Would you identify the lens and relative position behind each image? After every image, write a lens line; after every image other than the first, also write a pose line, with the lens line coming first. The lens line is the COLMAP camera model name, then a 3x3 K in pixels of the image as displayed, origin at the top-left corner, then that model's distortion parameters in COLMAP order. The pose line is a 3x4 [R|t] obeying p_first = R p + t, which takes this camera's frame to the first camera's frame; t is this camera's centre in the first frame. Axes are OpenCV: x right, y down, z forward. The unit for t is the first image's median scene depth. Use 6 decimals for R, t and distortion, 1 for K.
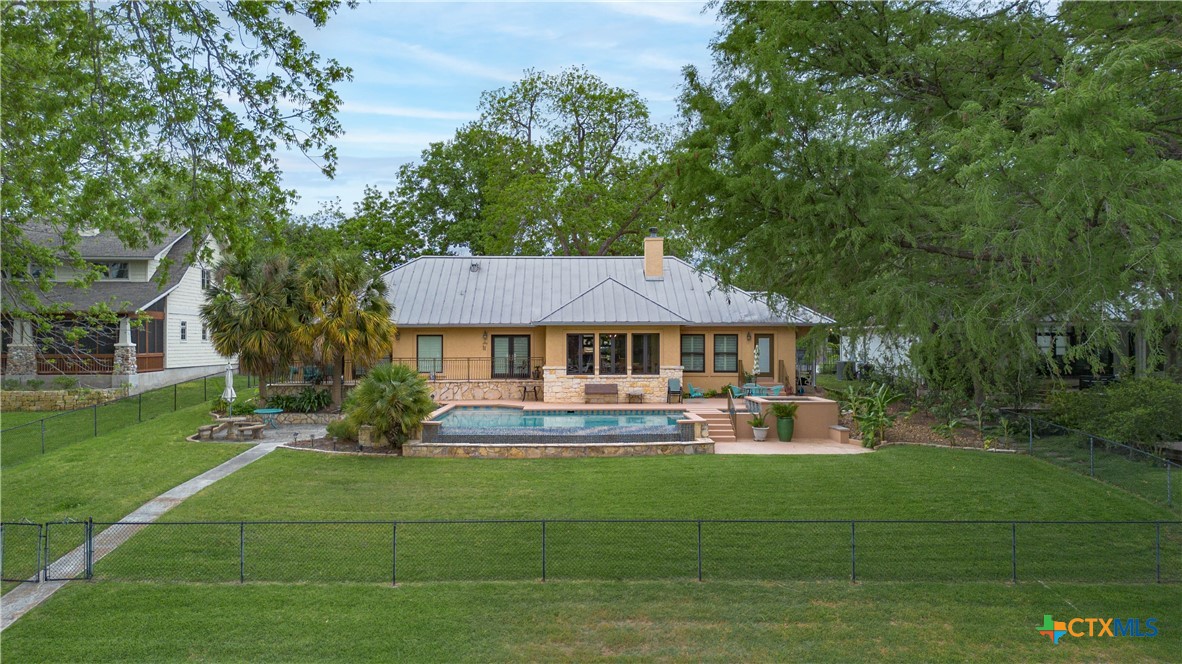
lens RADIAL K [[844.1, 0, 587.3], [0, 844.1, 333.2], [0, 0, 1]] dist [0.010072, 0.000519]
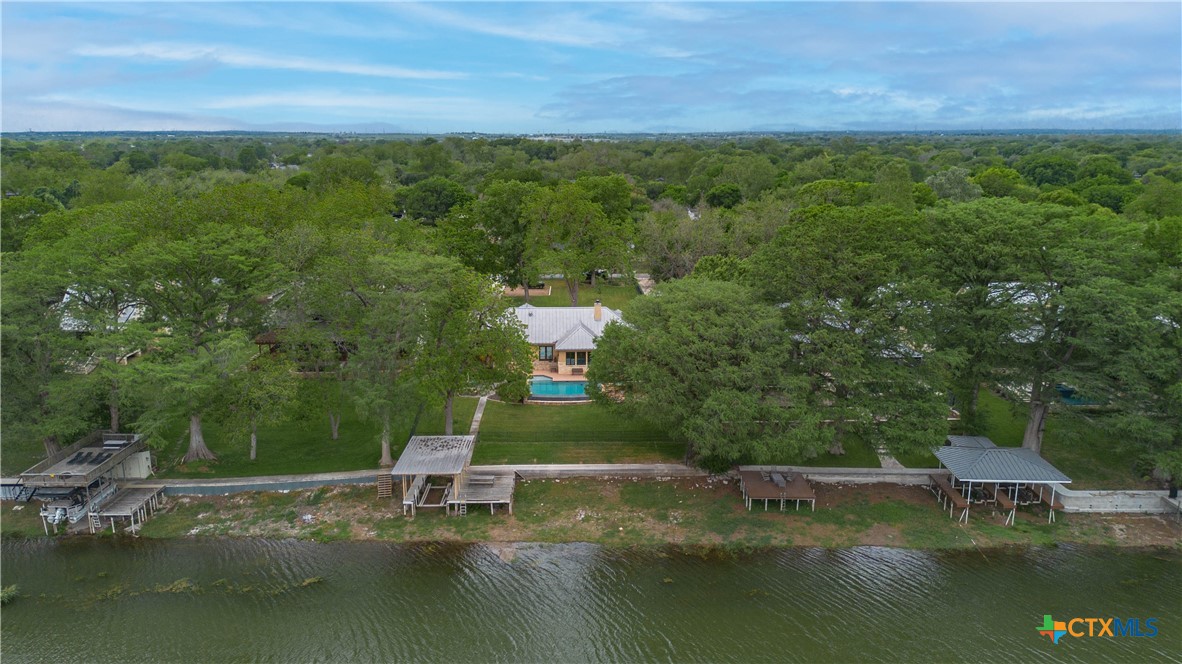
lens RADIAL K [[844.1, 0, 591.4], [0, 844.1, 329.6], [0, 0, 1]] dist [0.010072, 0.000519]
pose [[0.999840, -0.001482, 0.017854, 0.013417], [-0.002784, 0.971605, 0.236591, -0.793889], [-0.017698, -0.236603, 0.971445, -1.922300]]
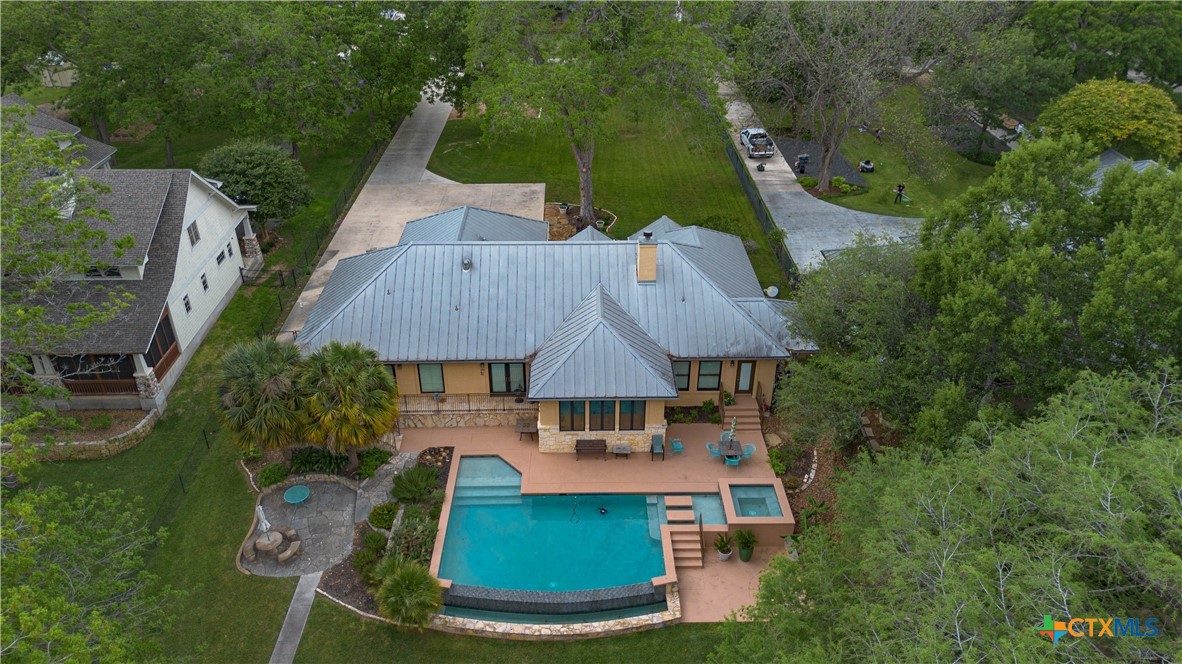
lens RADIAL K [[844.1, 0, 590.9], [0, 844.1, 326.9], [0, 0, 1]] dist [0.010072, 0.000519]
pose [[0.999992, 0.003887, 0.000838, 0.014713], [-0.003776, 0.862301, 0.506382, -0.621733], [0.001246, -0.506381, 0.862309, 0.125993]]
